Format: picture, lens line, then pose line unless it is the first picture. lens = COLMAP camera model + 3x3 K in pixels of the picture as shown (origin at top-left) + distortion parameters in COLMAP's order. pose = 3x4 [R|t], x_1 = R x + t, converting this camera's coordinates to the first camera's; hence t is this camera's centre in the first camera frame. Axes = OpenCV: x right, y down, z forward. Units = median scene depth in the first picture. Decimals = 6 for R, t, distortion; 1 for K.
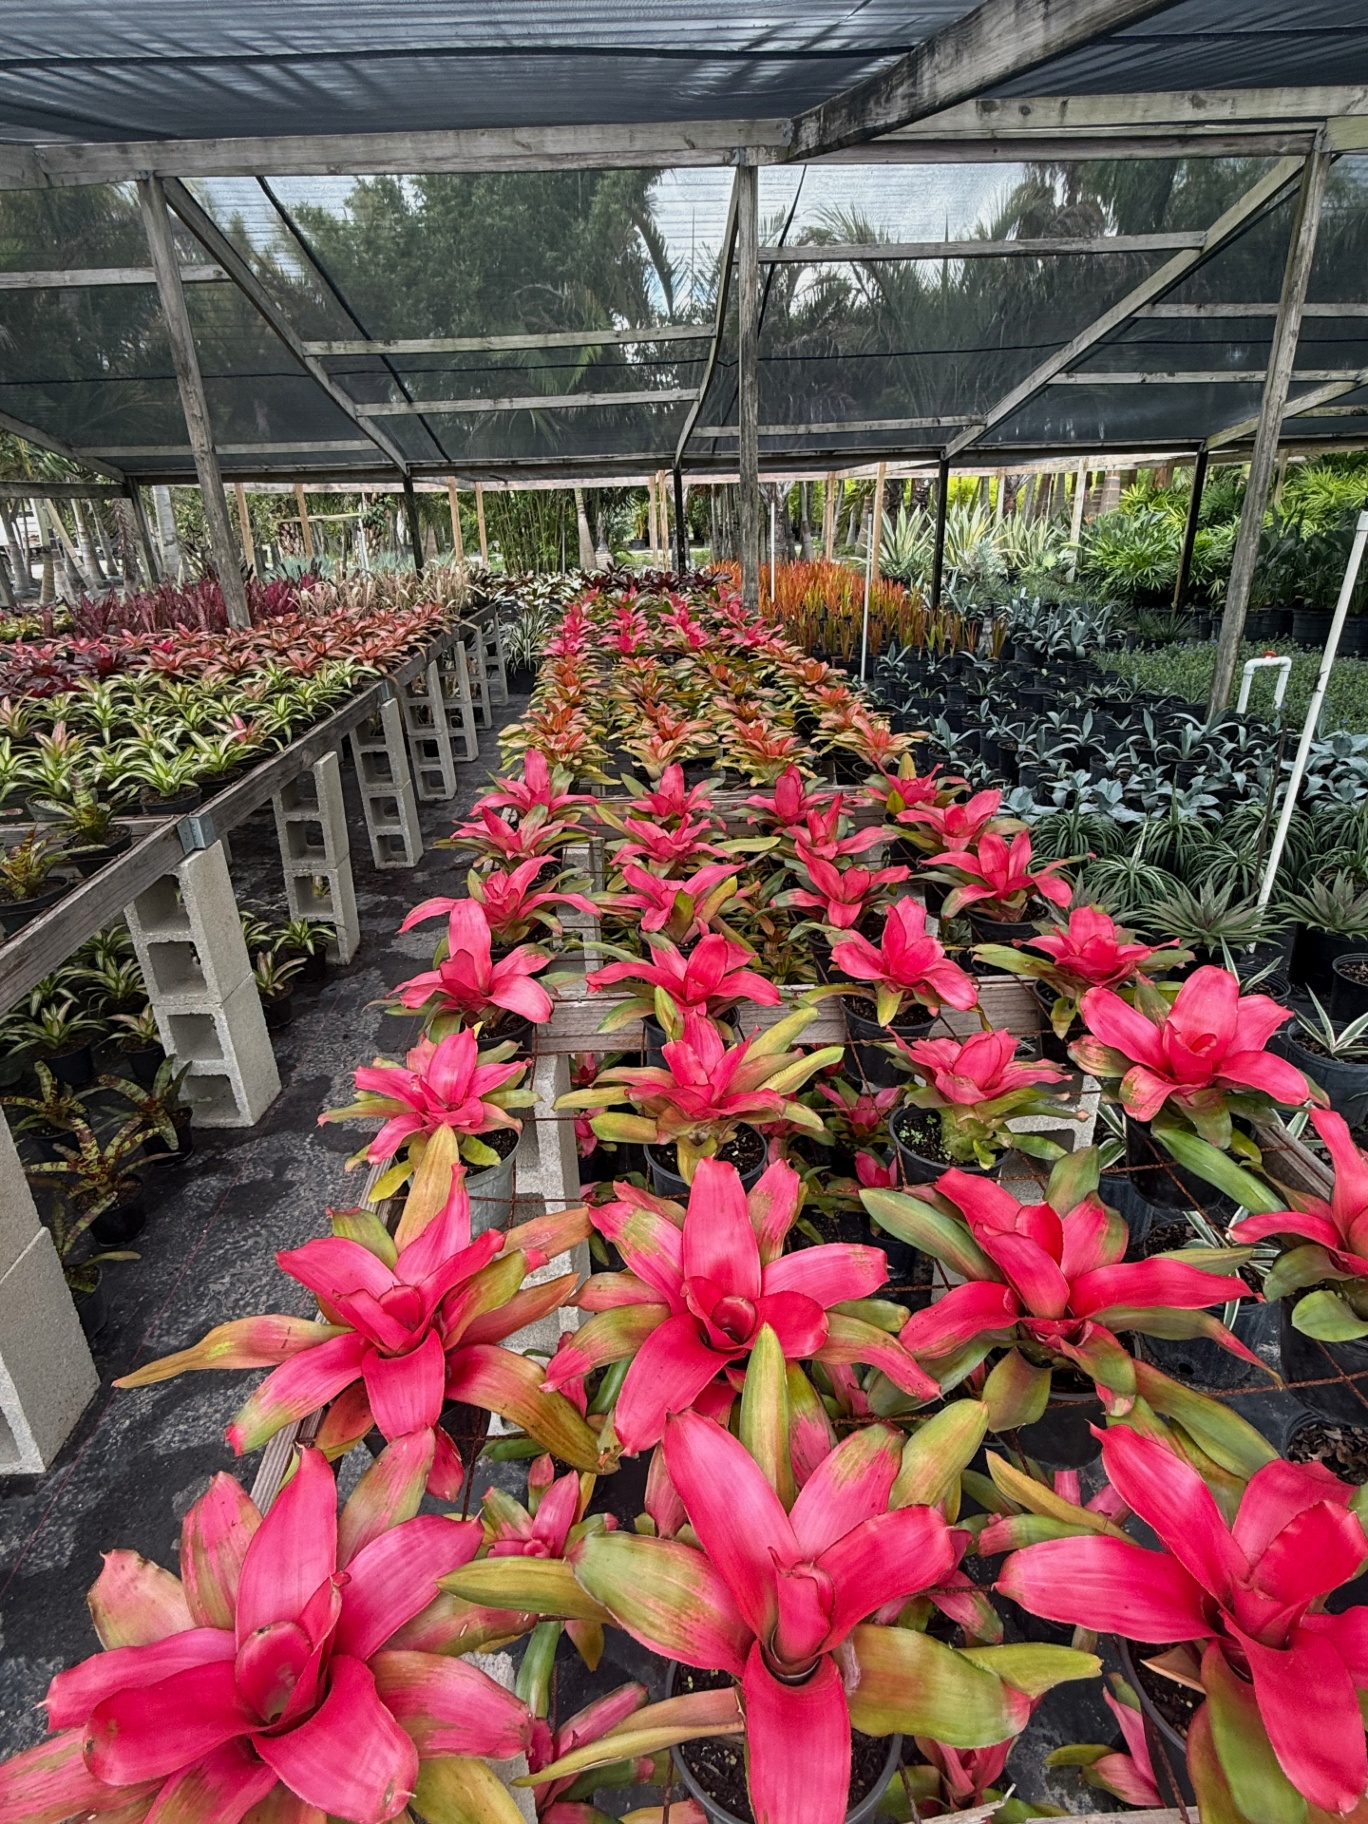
lens RADIAL K [[972.0, 0, 683.0], [0, 972.0, 915.8], [0, 0, 1]] dist [0.003228, 0.001473]
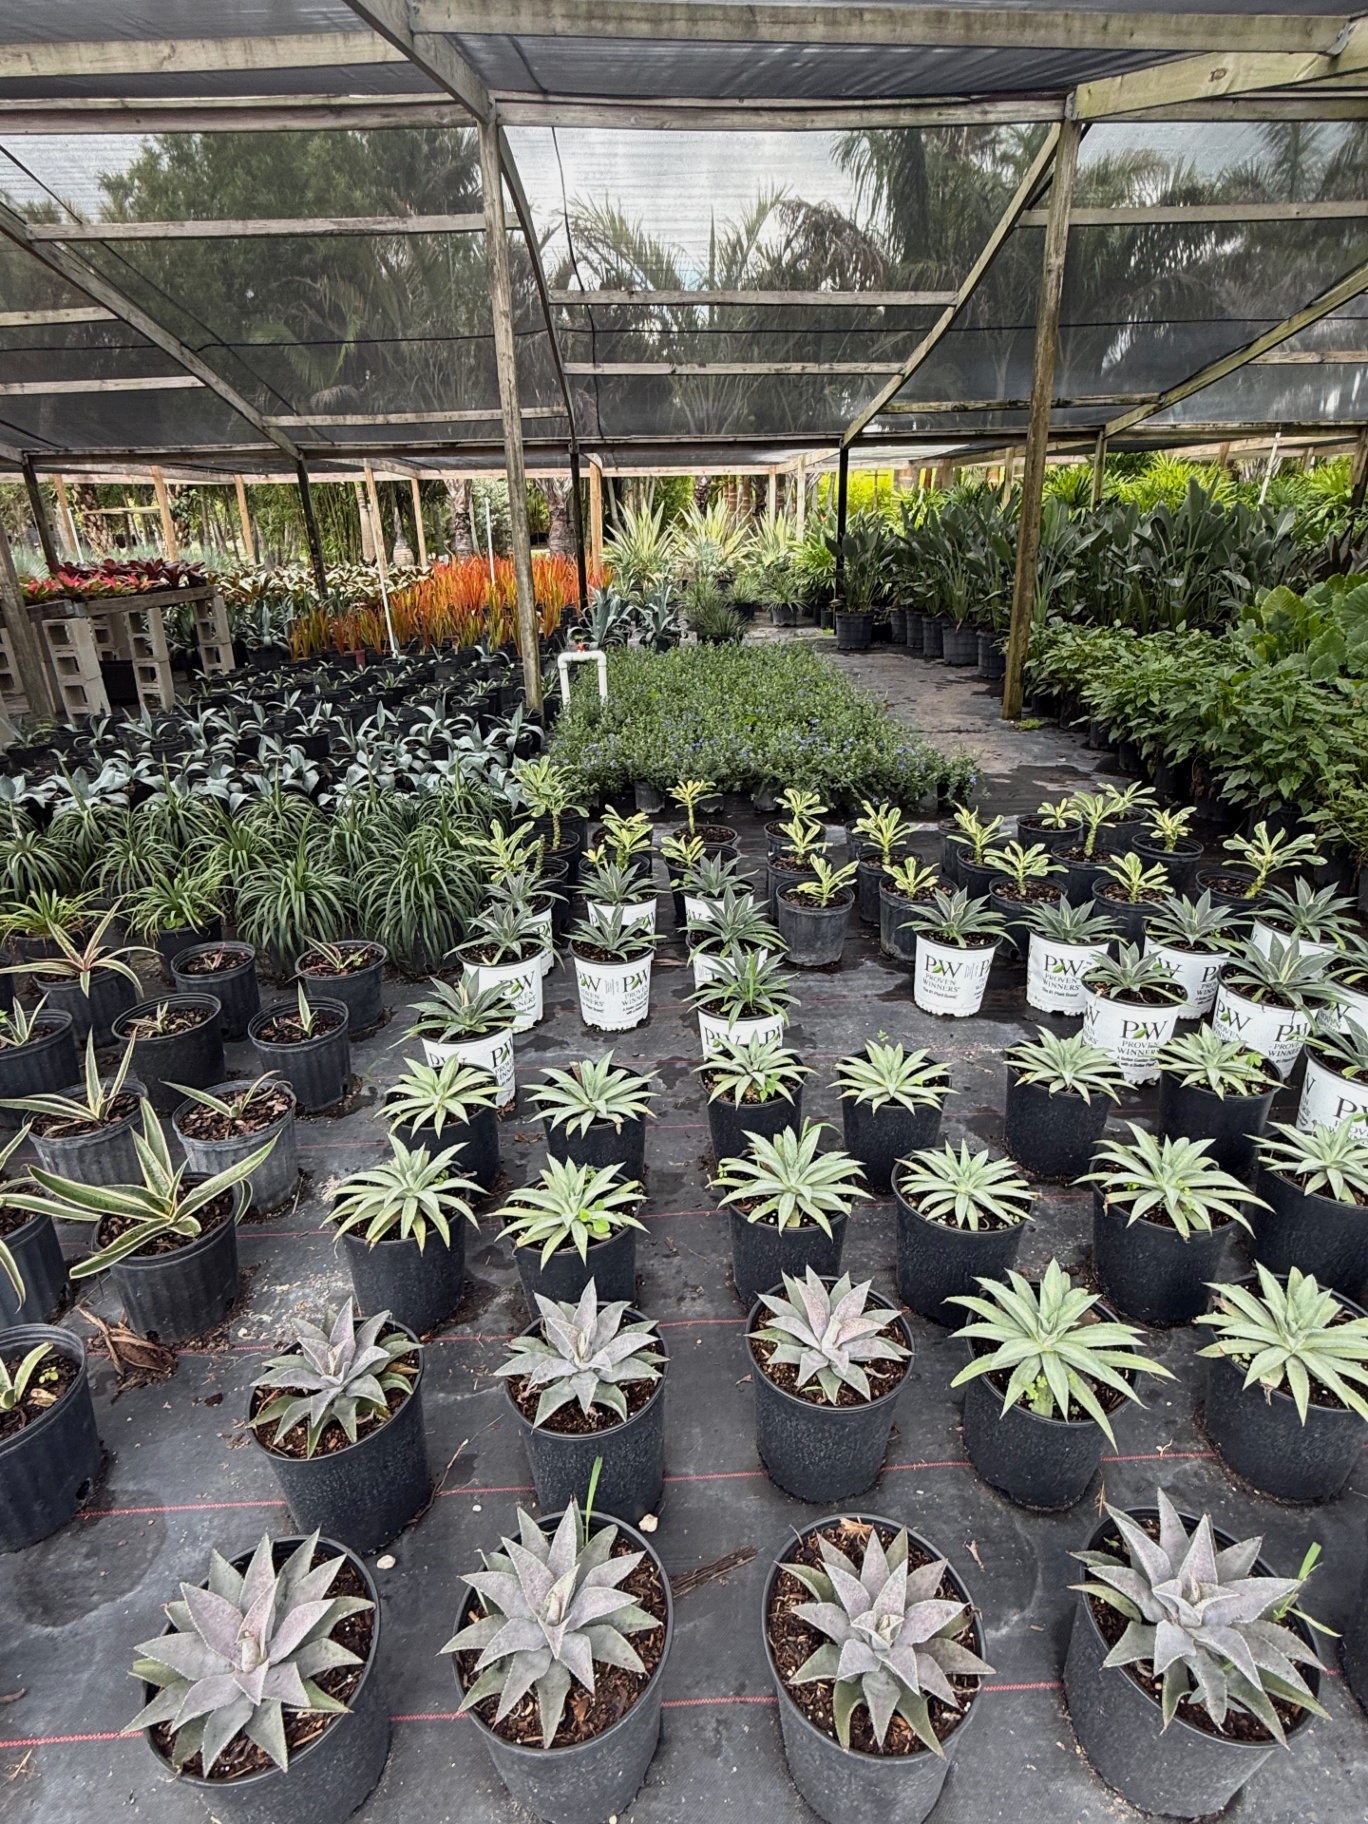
lens RADIAL K [[972.0, 0, 681.5], [0, 972.0, 912.9], [0, 0, 1]] dist [0.003228, 0.001473]
pose [[0.999317, 0.022831, -0.029061, 0.466944], [-0.022963, 0.999727, -0.004225, -0.004558], [0.028957, 0.004890, 0.999569, 0.028331]]
